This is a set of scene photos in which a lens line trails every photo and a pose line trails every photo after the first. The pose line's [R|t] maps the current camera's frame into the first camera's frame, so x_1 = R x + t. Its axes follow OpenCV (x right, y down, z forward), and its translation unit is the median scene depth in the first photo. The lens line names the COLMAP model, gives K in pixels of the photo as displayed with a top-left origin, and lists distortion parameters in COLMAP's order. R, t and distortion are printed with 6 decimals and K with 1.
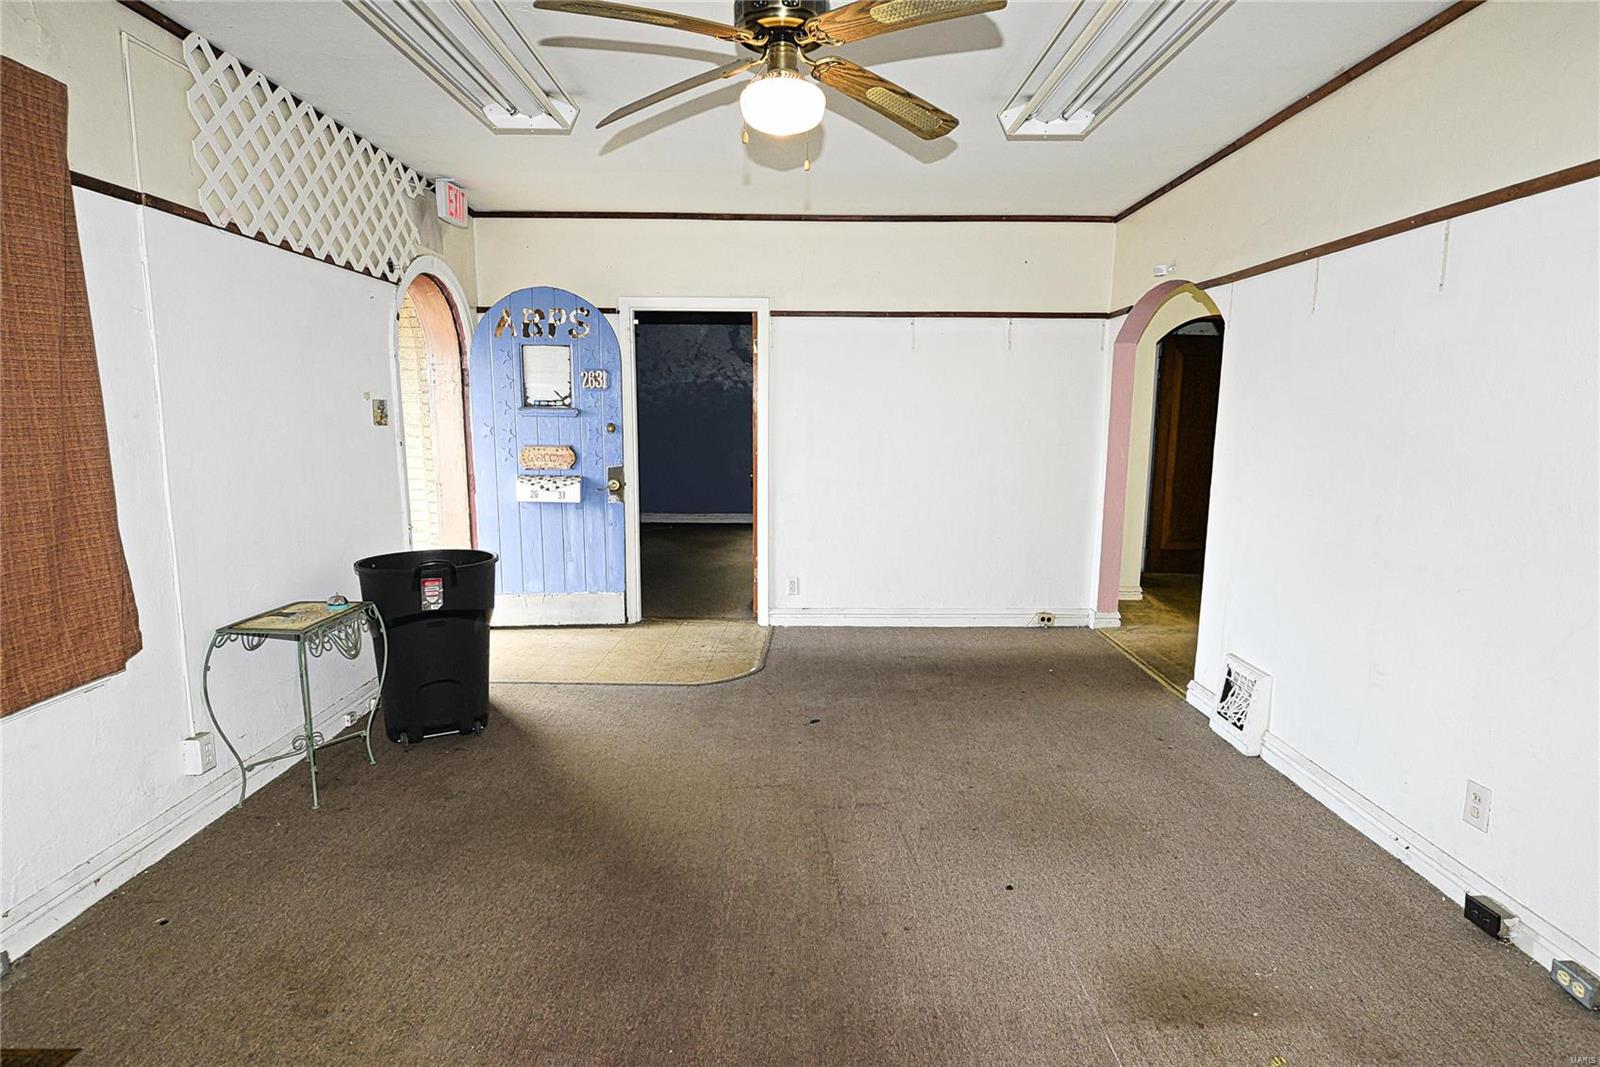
lens RADIAL K [[810.9, 0, 807.1], [0, 810.9, 537.2], [0, 0, 1]] dist [-0.007328, 0.000224]
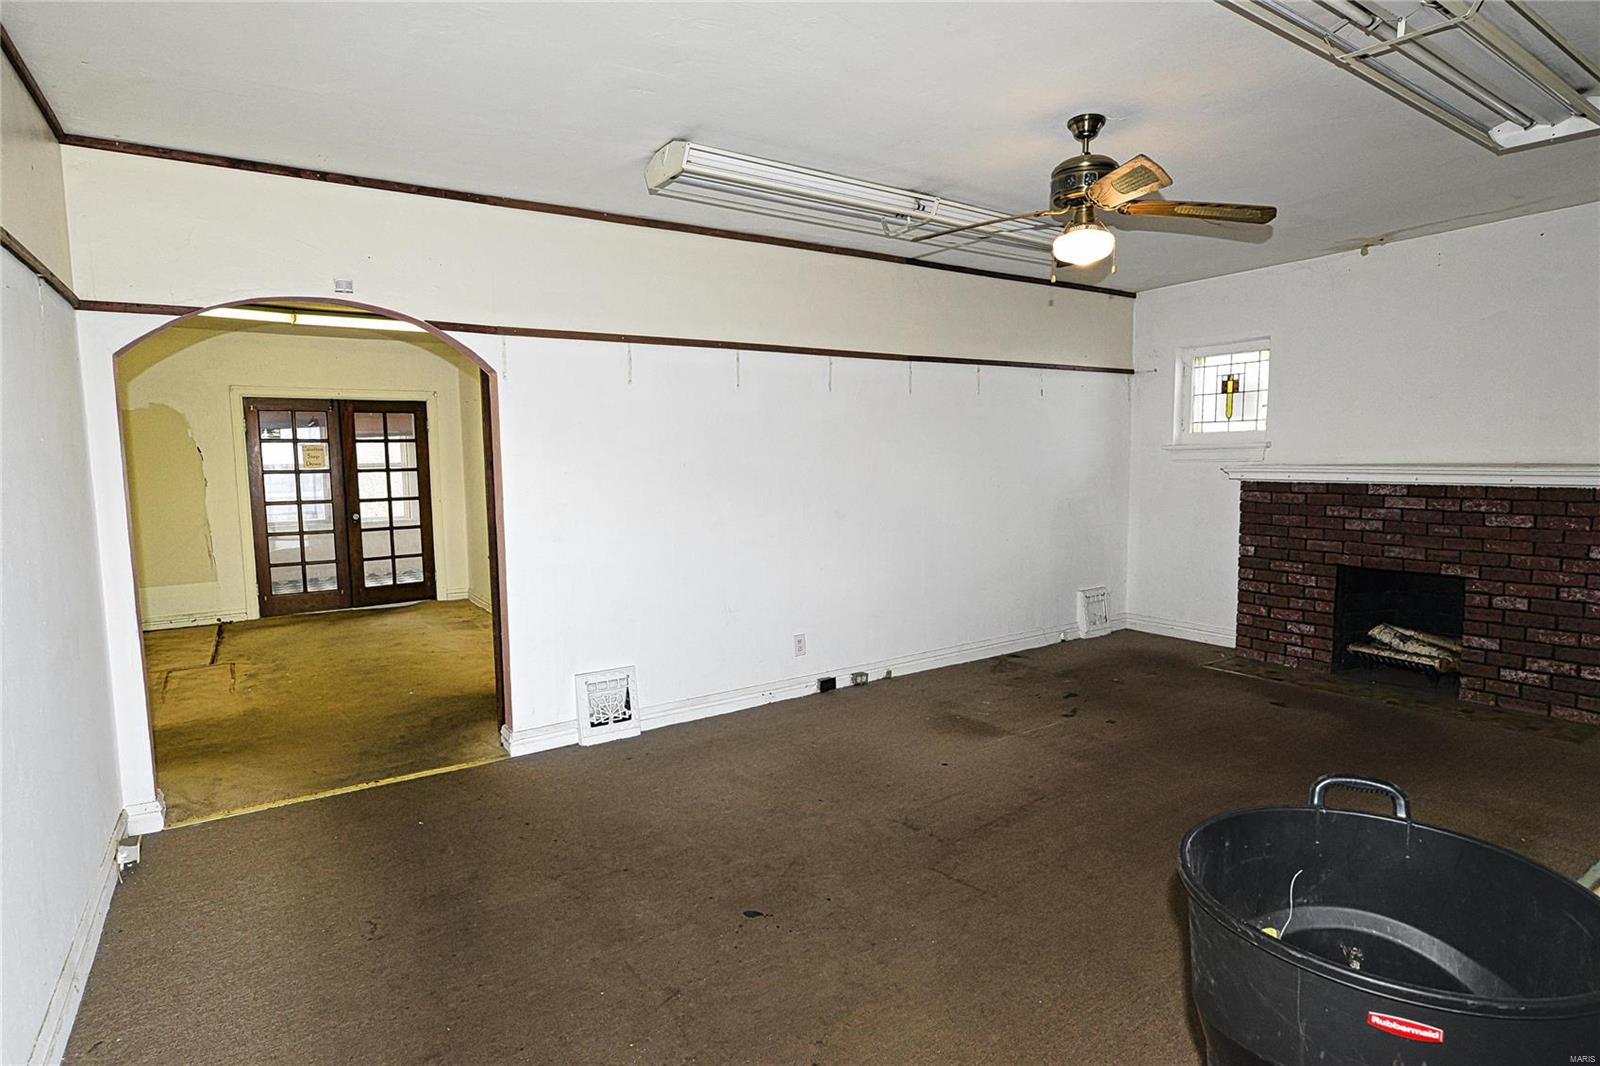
lens RADIAL K [[841.1, 0, 809.3], [0, 841.1, 535.7], [0, 0, 1]] dist [-0.013442, -0.000297]
pose [[-0.555617, -0.078381, 0.827736, -0.497984], [0.139287, 0.972702, 0.185605, -0.177748], [-0.819688, 0.218418, -0.529532, 1.099402]]
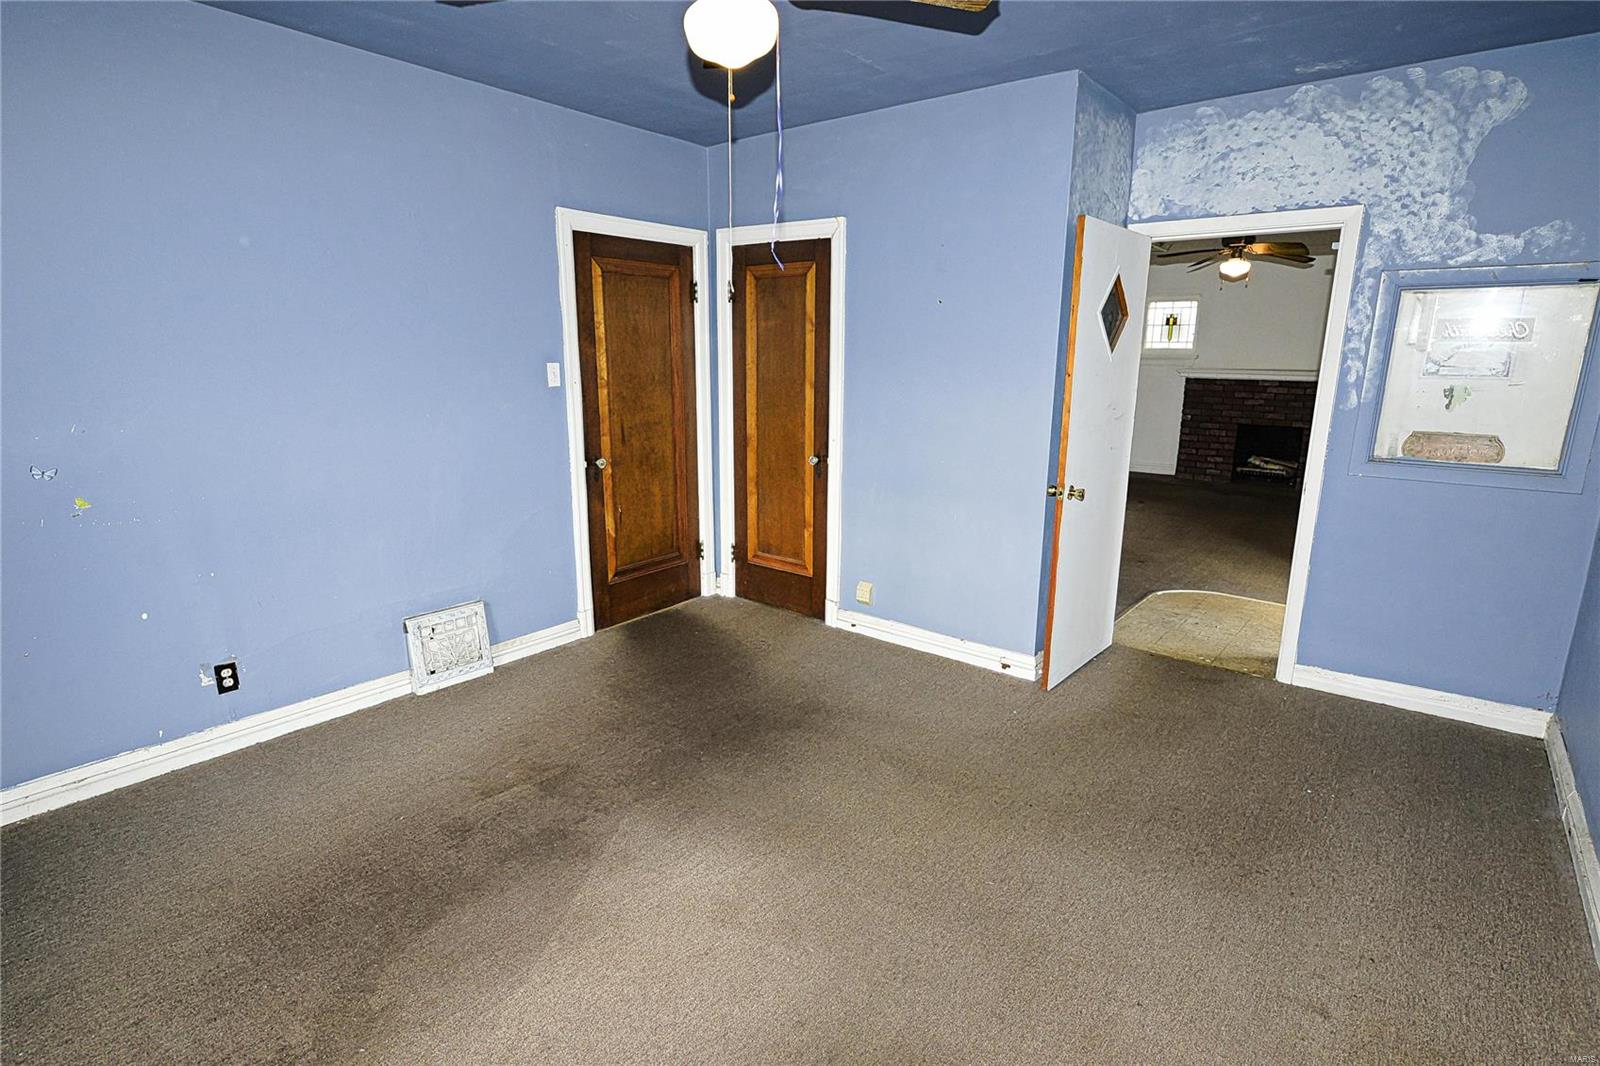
lens RADIAL K [[810.9, 0, 807.1], [0, 810.9, 536.7], [0, 0, 1]] dist [-0.007328, 0.000224]
pose [[-0.782926, -0.152754, 0.603069, -0.378087], [0.083649, 0.934736, 0.345358, -0.373332], [-0.616465, 0.320836, -0.719051, 2.229788]]
